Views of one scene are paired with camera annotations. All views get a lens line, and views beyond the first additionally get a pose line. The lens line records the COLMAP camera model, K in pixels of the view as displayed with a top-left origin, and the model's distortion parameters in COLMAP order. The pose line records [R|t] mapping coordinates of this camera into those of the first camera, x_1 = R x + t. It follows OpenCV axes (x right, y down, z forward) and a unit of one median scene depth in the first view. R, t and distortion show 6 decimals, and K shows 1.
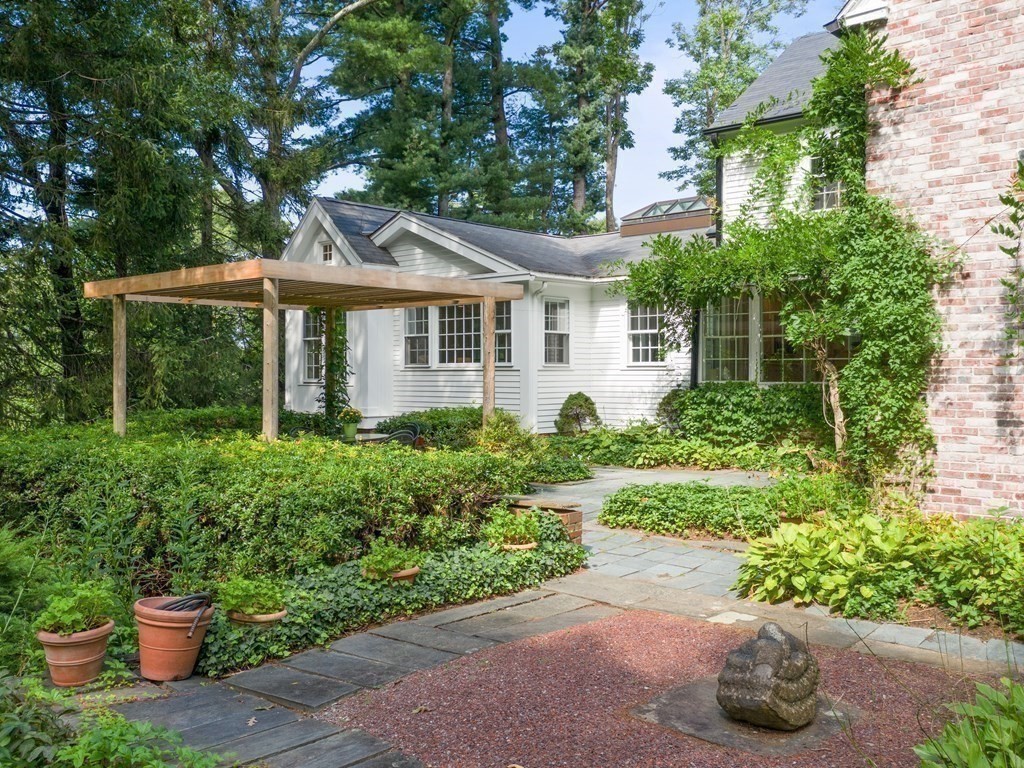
lens RADIAL K [[912.2, 0, 512.0], [0, 912.2, 384.0], [0, 0, 1]] dist [-0.060811, -0.002881]
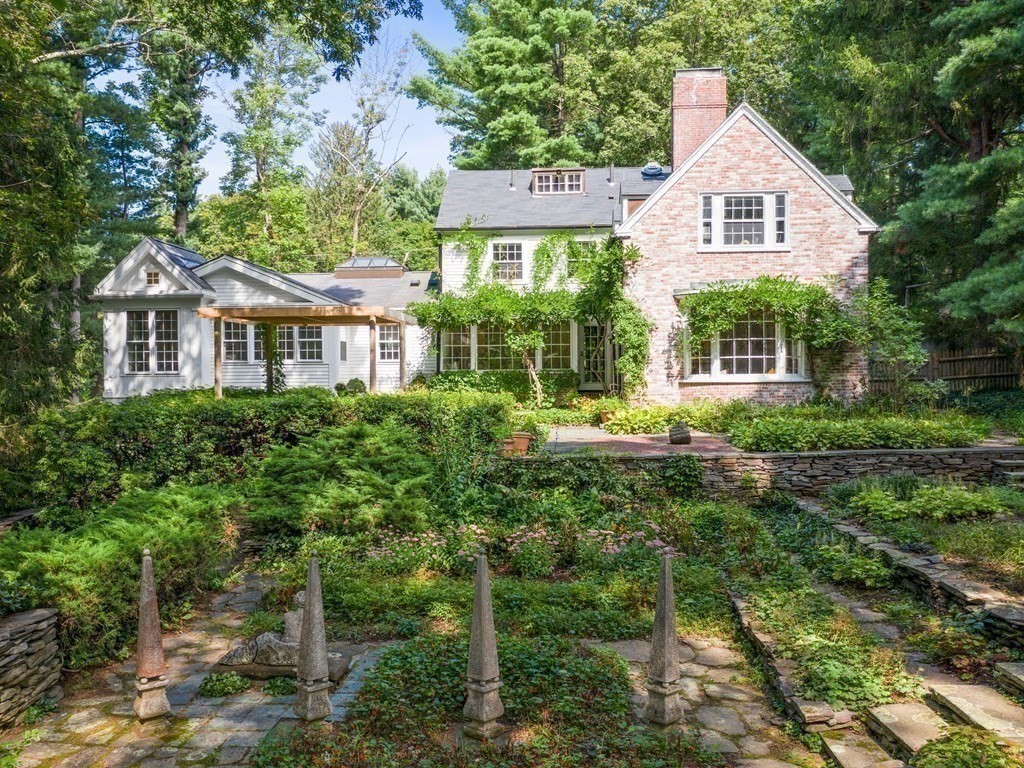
lens RADIAL K [[912.2, 0, 512.0], [0, 912.2, 384.0], [0, 0, 1]] dist [-0.060811, -0.002881]
pose [[0.766667, -0.010859, 0.641953, -0.862905], [0.015187, 0.999884, -0.001225, 0.029578], [-0.641865, 0.010689, 0.766743, -0.483472]]
